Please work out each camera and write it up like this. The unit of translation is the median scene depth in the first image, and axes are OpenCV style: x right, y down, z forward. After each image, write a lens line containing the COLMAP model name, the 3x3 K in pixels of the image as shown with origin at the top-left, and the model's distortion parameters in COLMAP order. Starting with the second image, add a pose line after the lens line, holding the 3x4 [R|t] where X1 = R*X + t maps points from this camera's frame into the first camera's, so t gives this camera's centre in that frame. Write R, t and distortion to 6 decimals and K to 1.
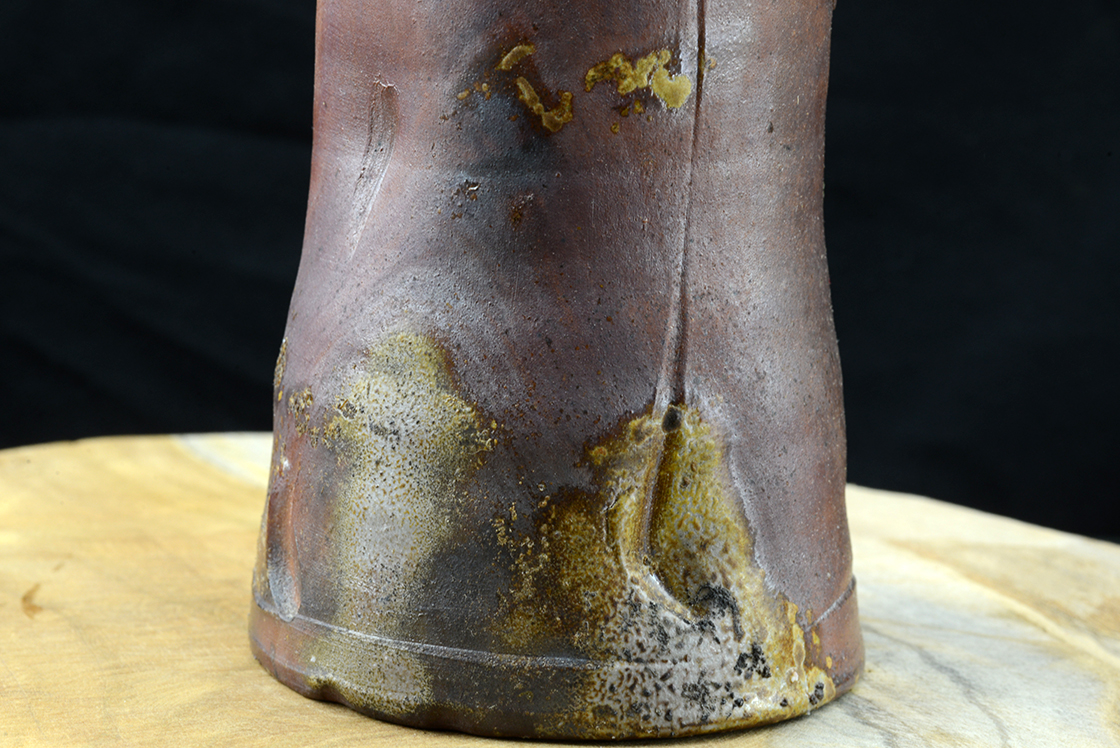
lens RADIAL K [[3846.6, 0, 557.7], [0, 3846.6, 375.3], [0, 0, 1]] dist [0.265291, 0.000000]
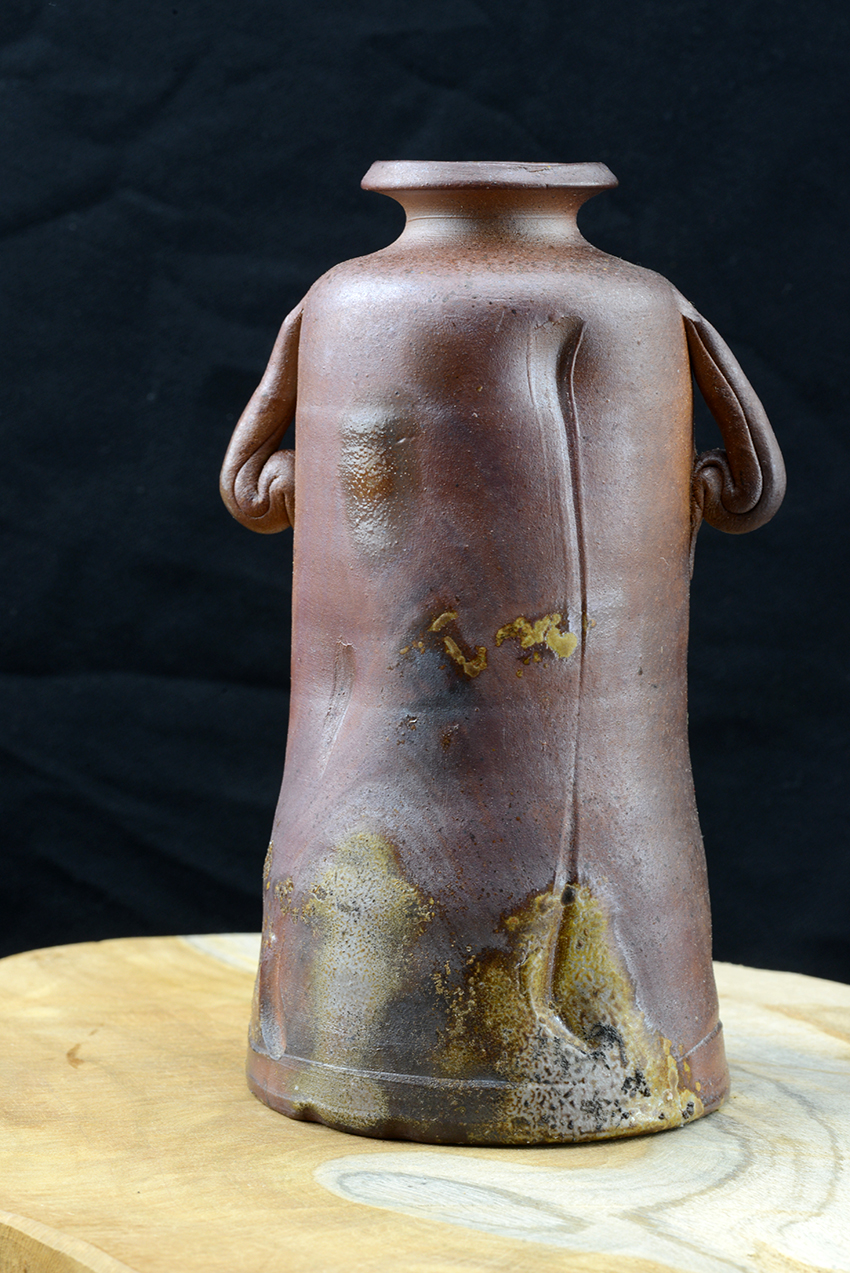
lens RADIAL K [[4372.1, 0, 418.5], [0, 4372.1, 636.4], [0, 0, 1]] dist [0.265291, 0.000000]
pose [[0.999235, -0.018971, -0.034203, 0.030583], [0.016426, 0.997181, -0.073211, 0.030899], [0.035495, 0.072593, 0.996730, -0.475202]]
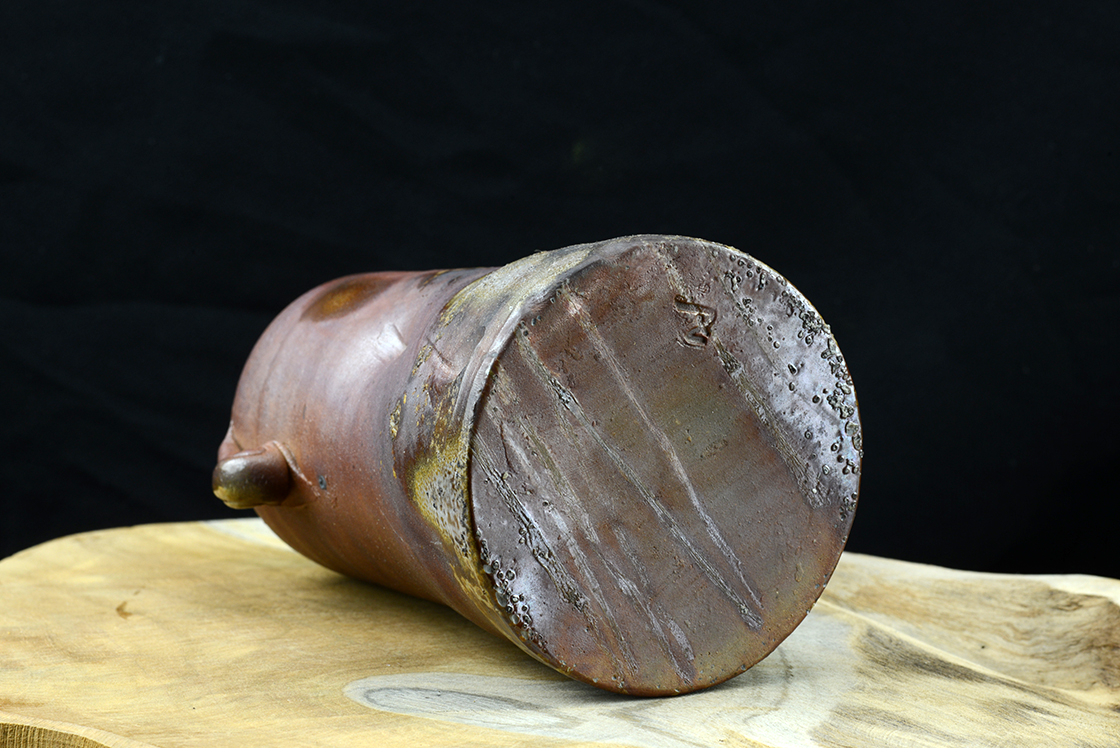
lens RADIAL K [[3846.6, 0, 561.0], [0, 3846.6, 383.0], [0, 0, 1]] dist [0.265291, 0.000000]
pose [[0.998729, -0.041434, 0.028682, -0.009837], [0.043351, 0.996620, -0.069785, 0.088866], [-0.025693, 0.070940, 0.997150, -0.506456]]
